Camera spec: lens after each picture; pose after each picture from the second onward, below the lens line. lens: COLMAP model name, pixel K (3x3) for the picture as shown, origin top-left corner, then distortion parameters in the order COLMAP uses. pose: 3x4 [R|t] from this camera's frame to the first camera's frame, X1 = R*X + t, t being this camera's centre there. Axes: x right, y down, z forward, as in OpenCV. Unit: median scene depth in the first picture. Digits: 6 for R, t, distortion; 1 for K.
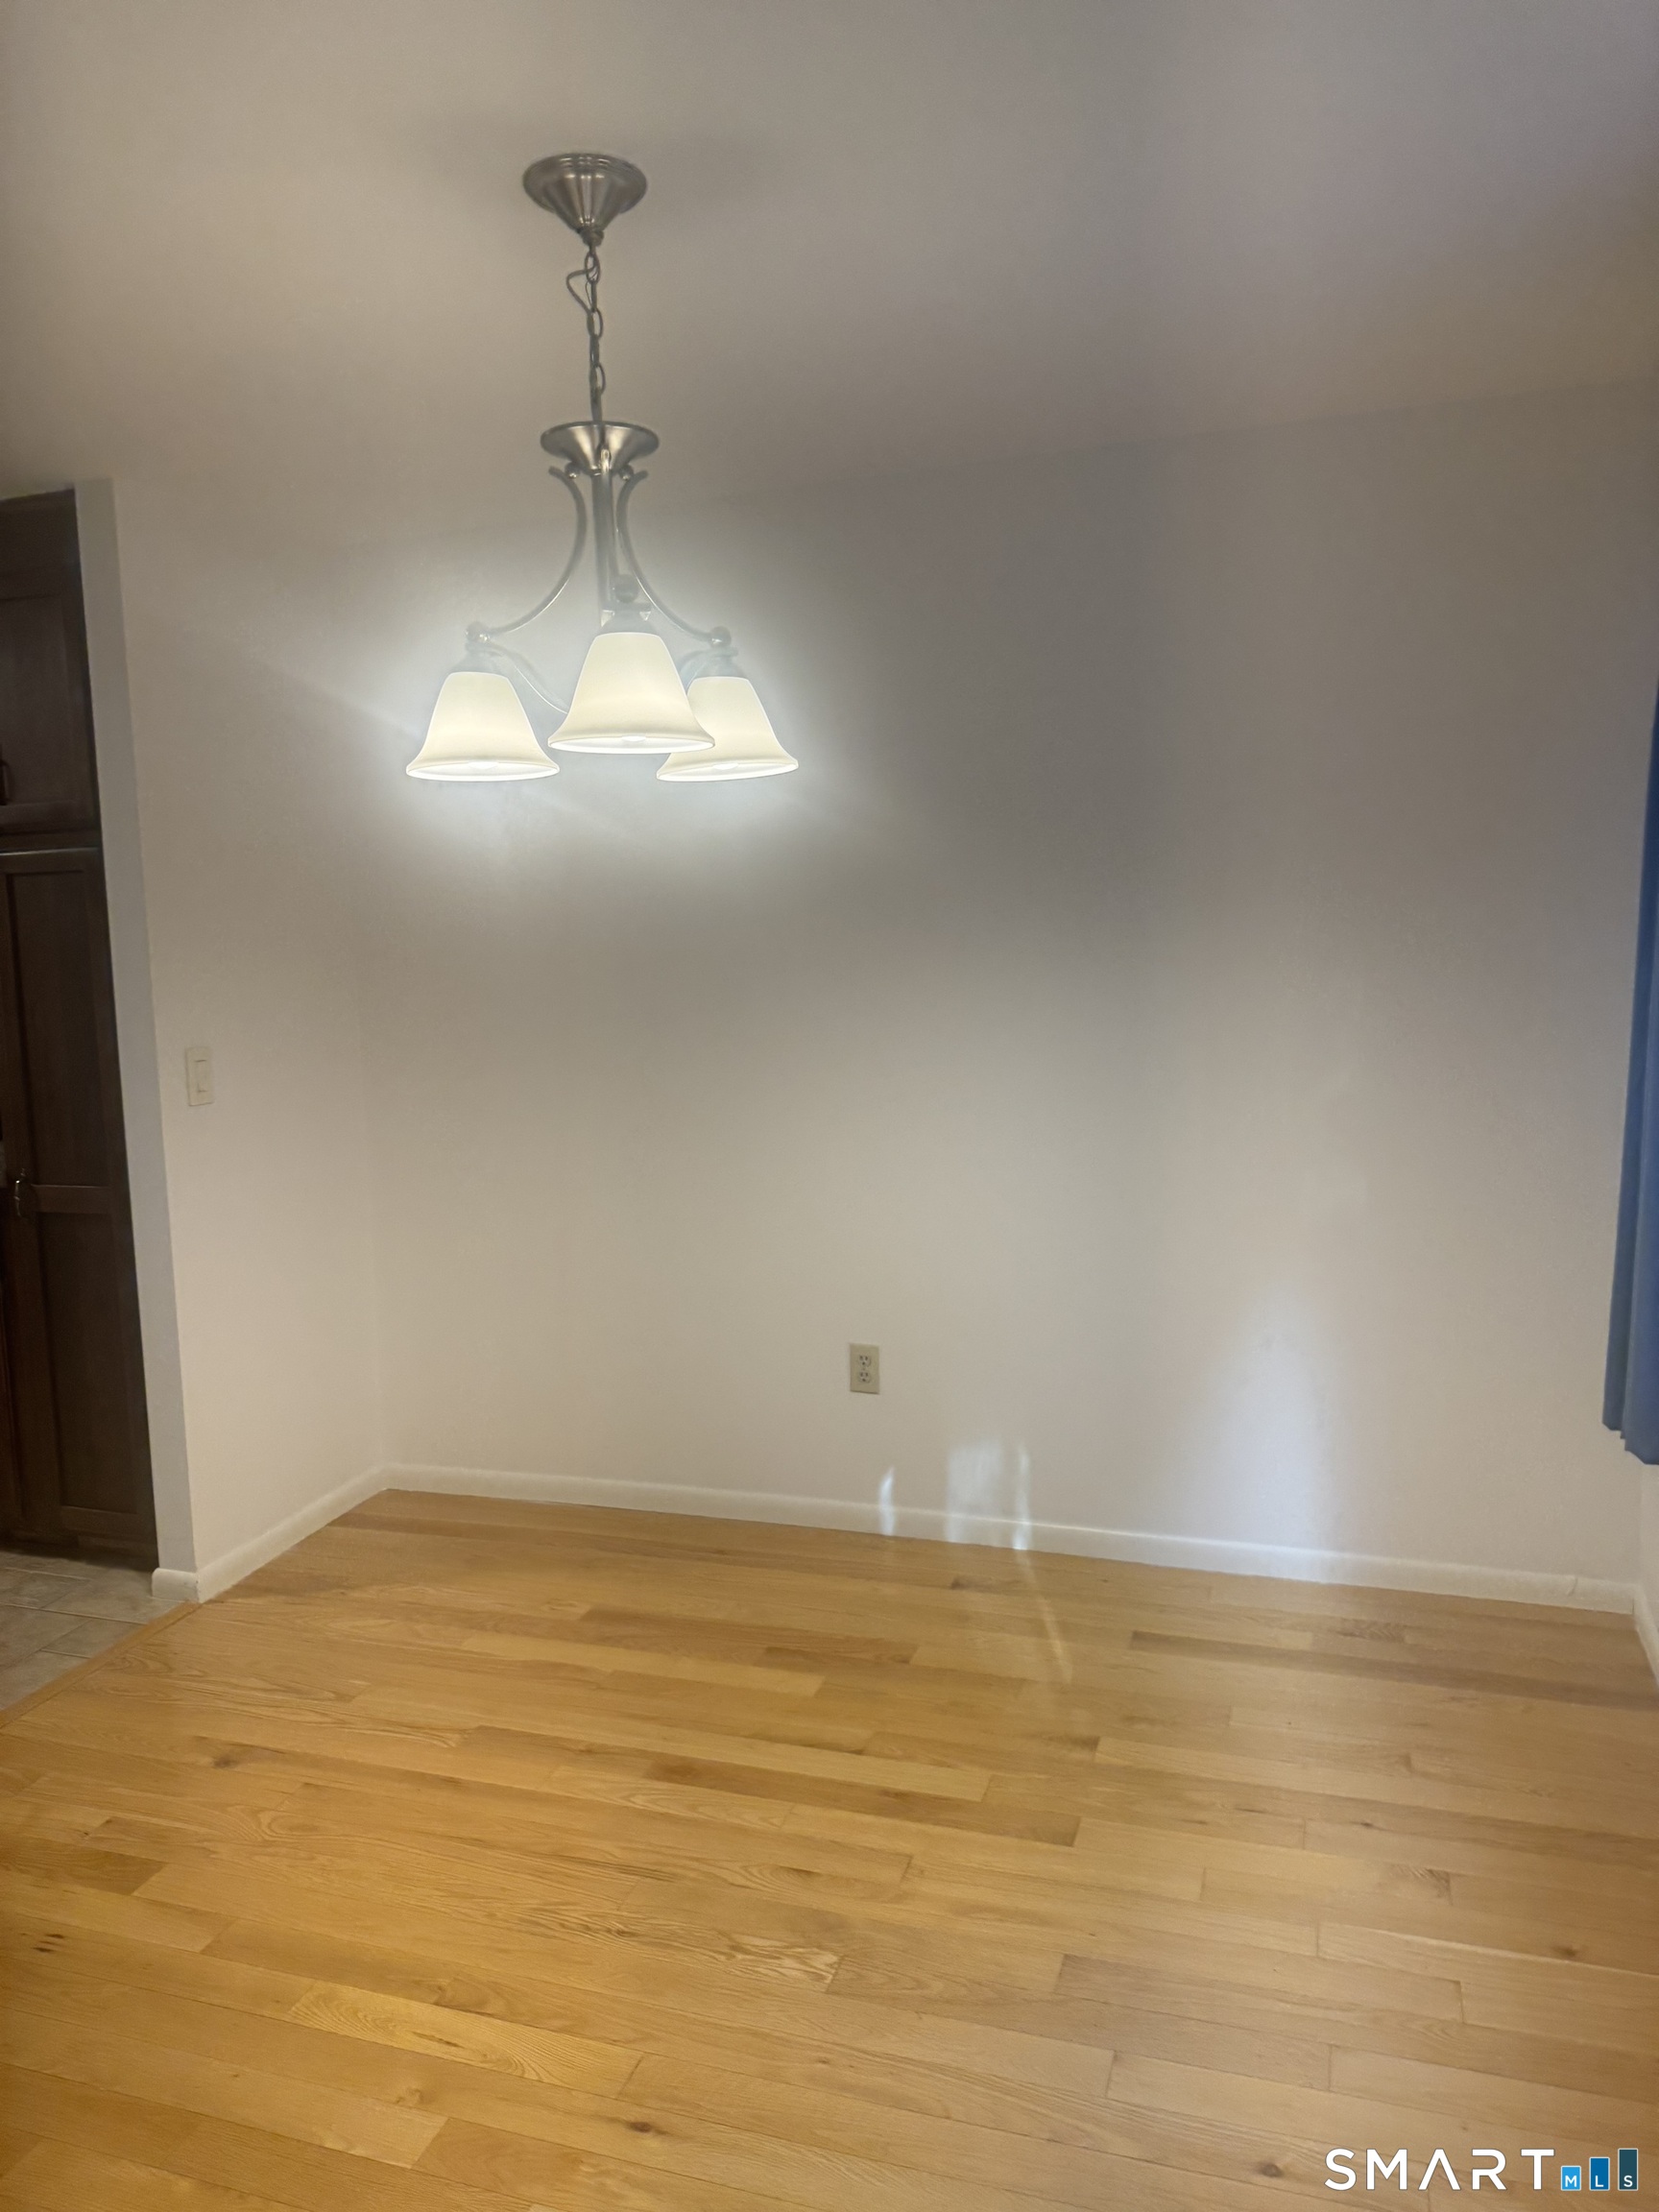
lens RADIAL K [[1558.6, 0, 840.1], [0, 1558.6, 1104.1], [0, 0, 1]] dist [0.001964, 0.001521]
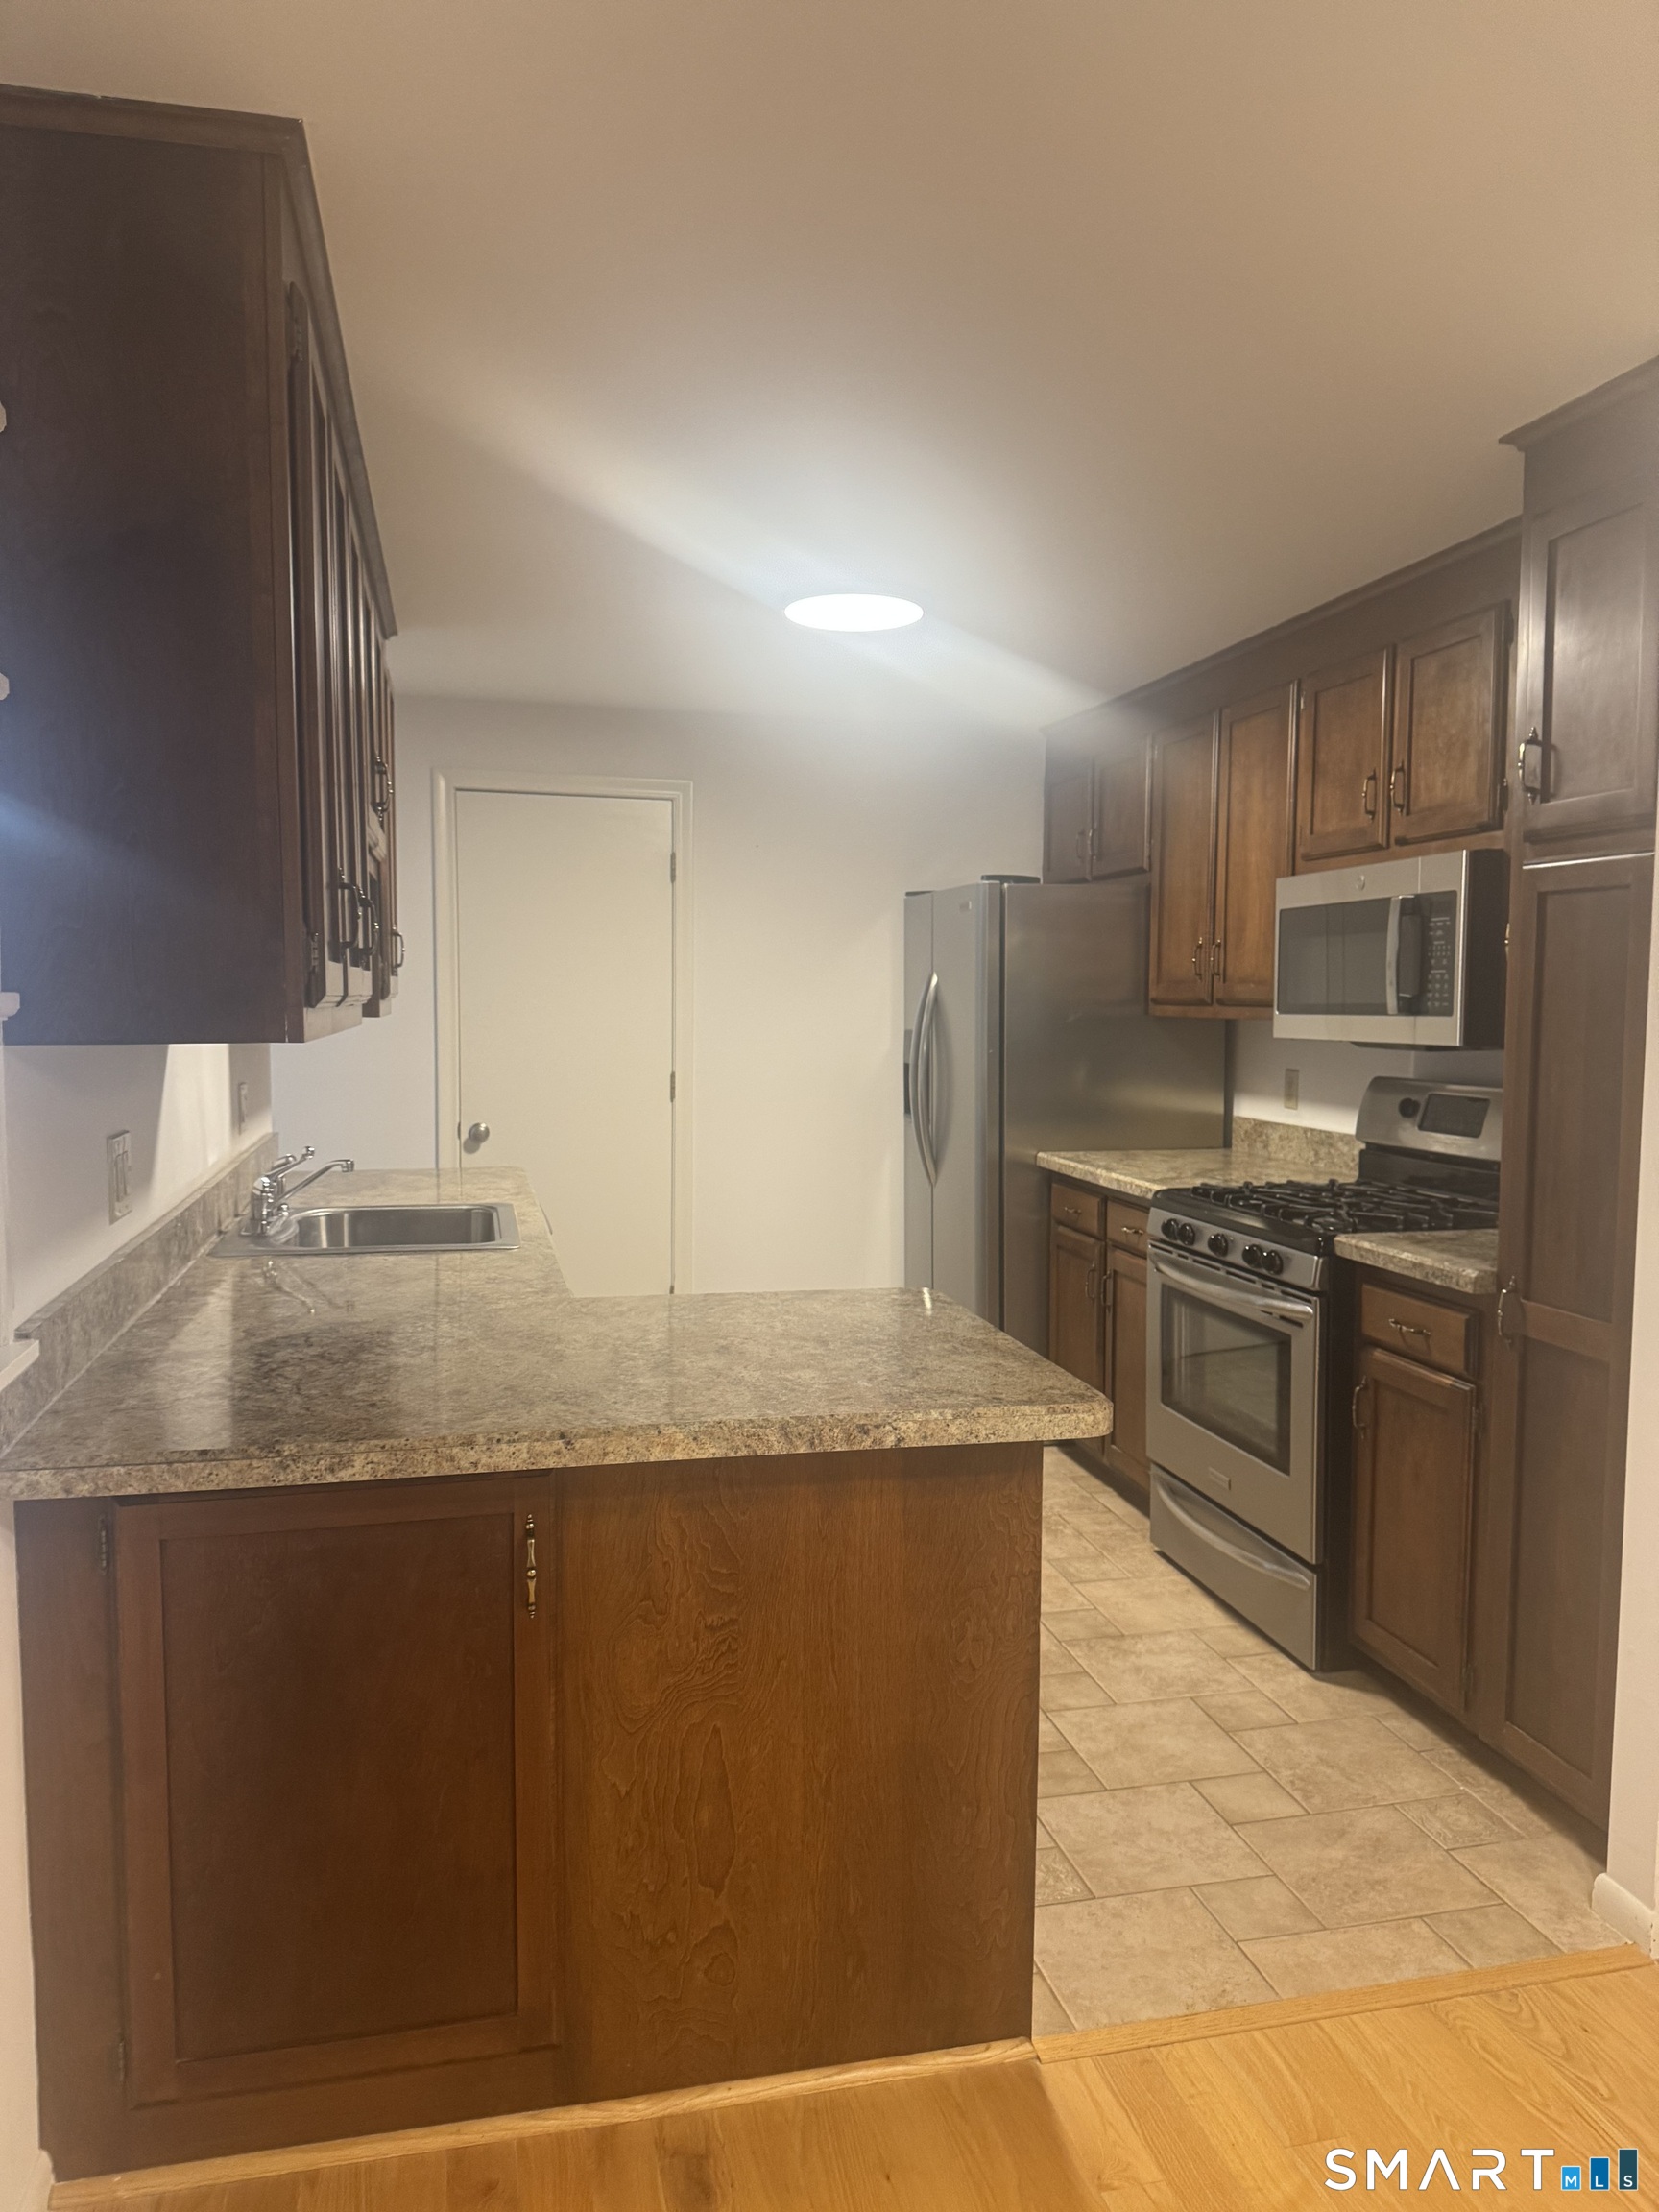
lens RADIAL K [[1558.6, 0, 840.1], [0, 1558.6, 1104.1], [0, 0, 1]] dist [0.001964, 0.001521]
pose [[0.524846, 0.093157, -0.846084, -0.056205], [-0.128560, 0.991266, 0.029393, -0.022577], [0.841433, 0.093346, 0.532239, 0.306945]]
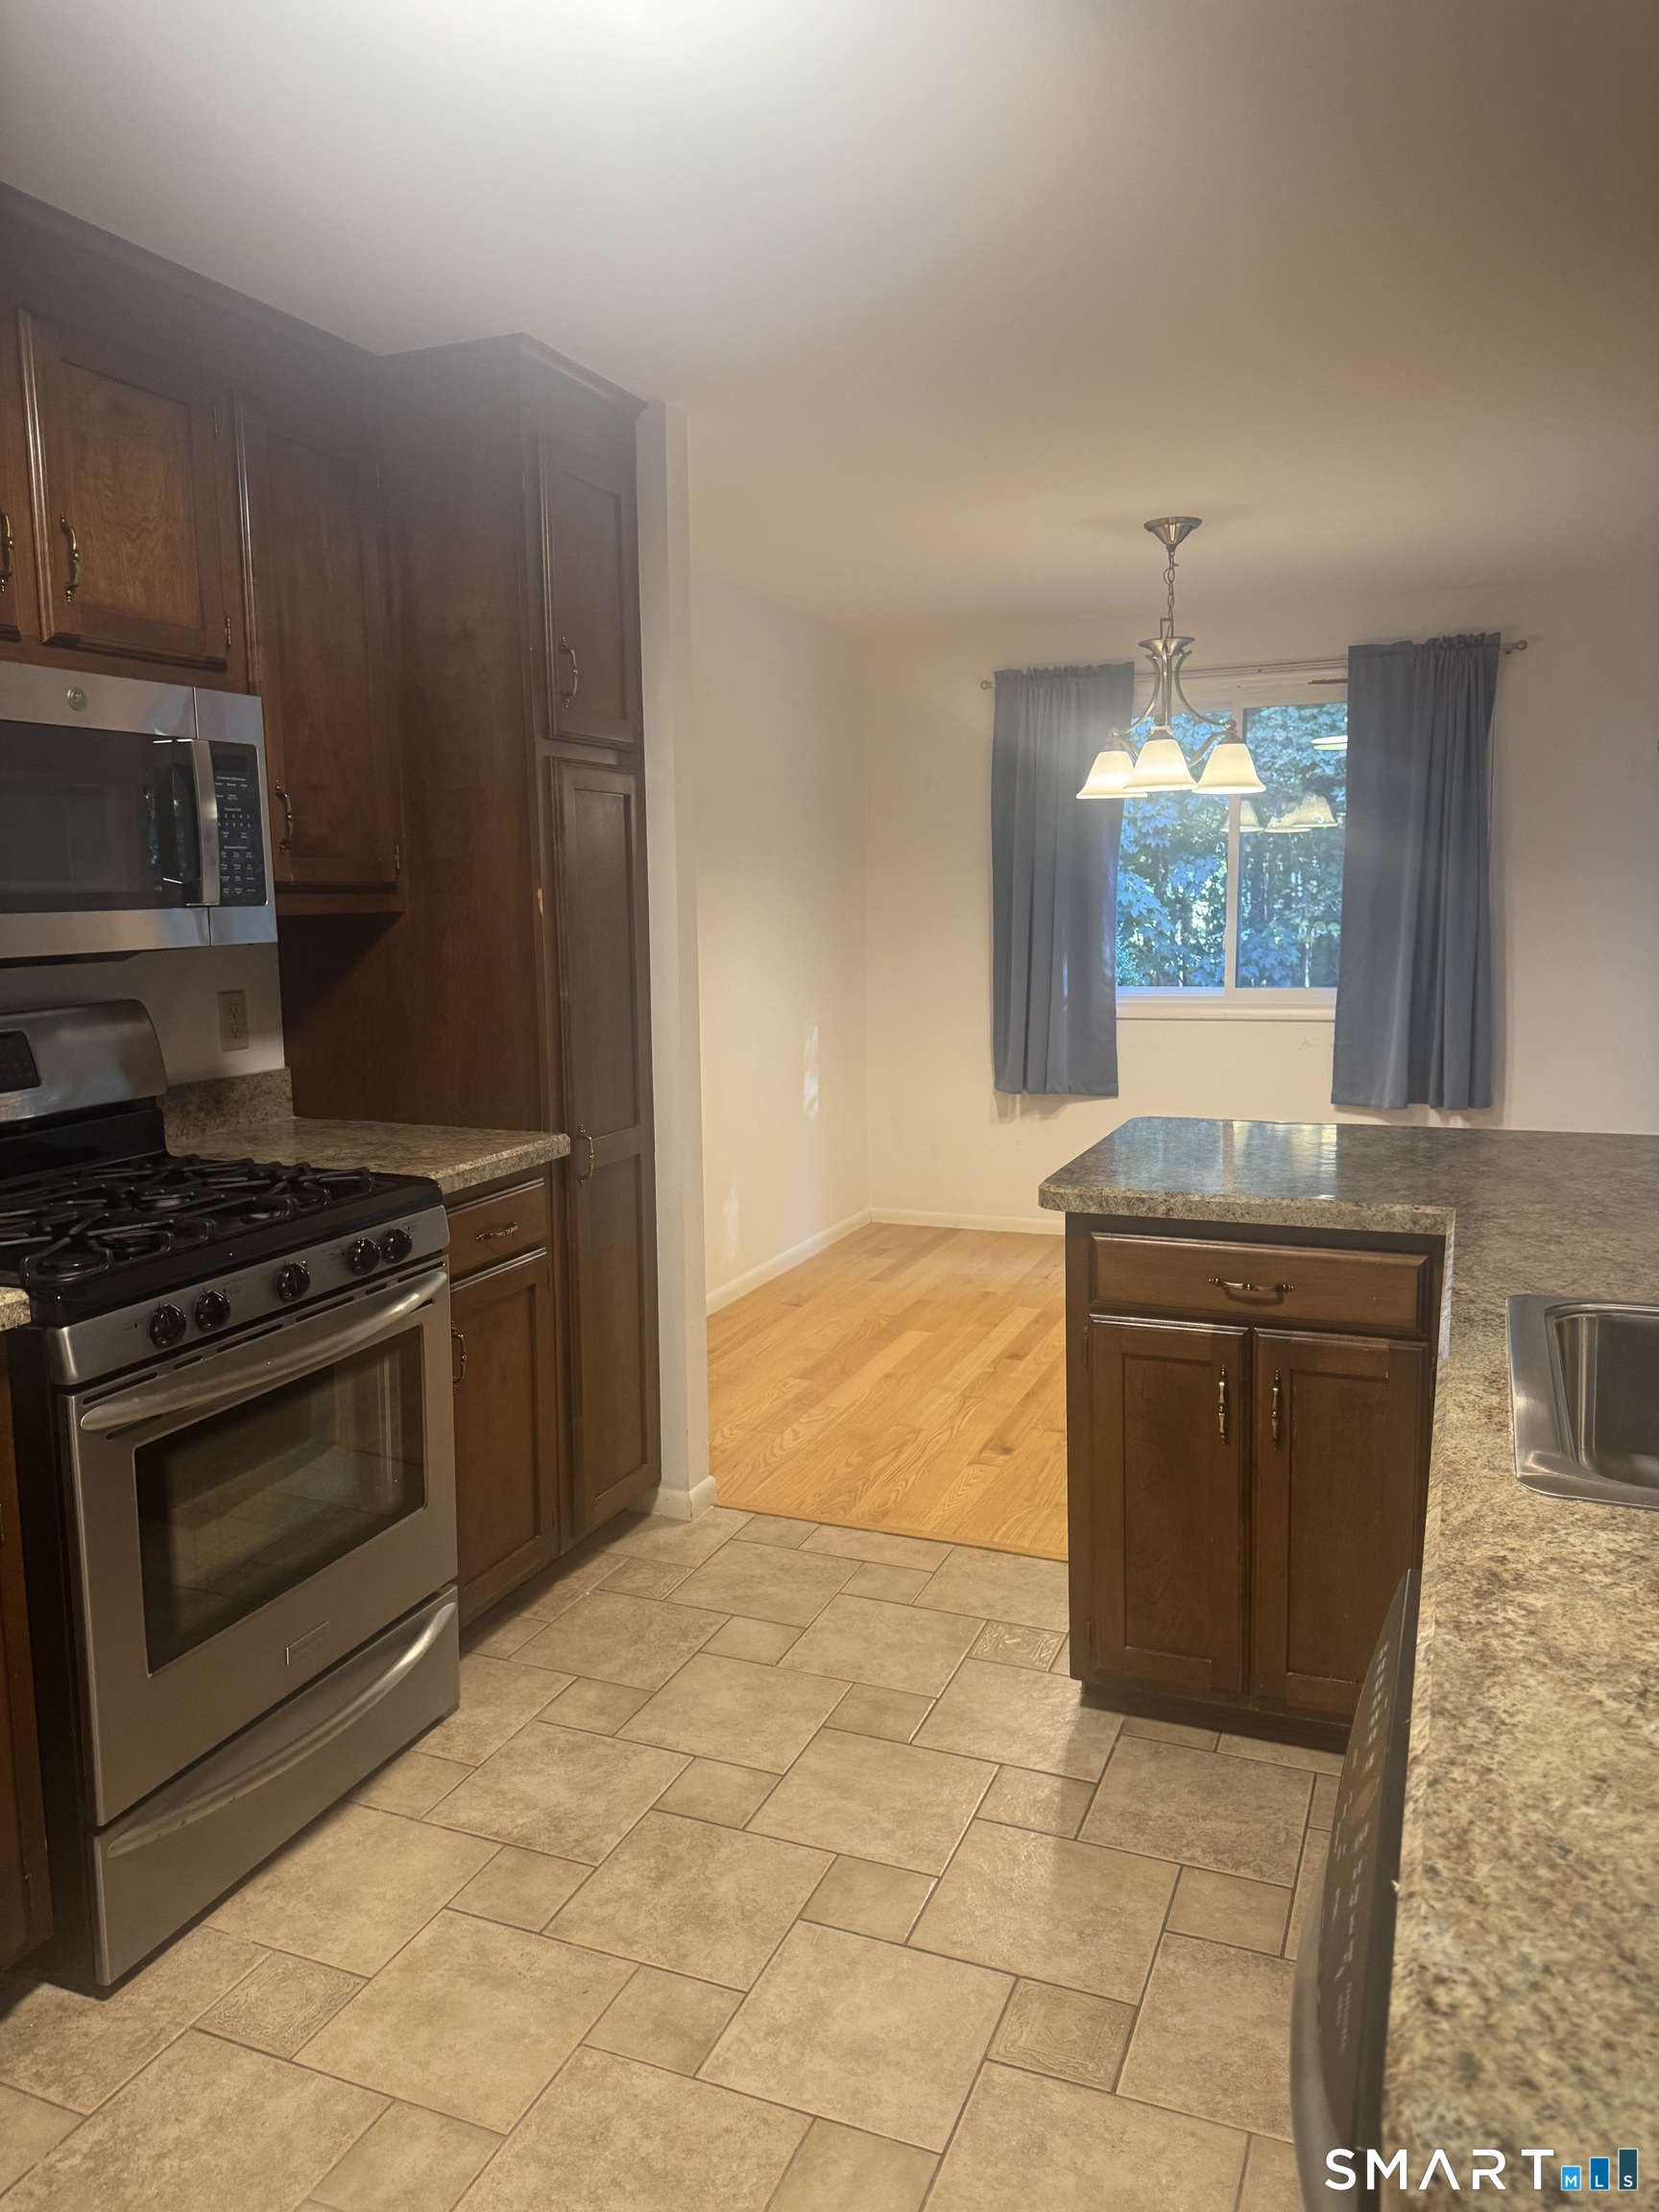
lens RADIAL K [[1529.5, 0, 834.5], [0, 1529.5, 1092.6], [0, 0, 1]] dist [0.067888, -0.074098]
pose [[0.077490, -0.103395, 0.991617, -1.404715], [0.136437, 0.986350, 0.092184, -0.037455], [-0.987613, 0.128150, 0.090539, 0.791488]]
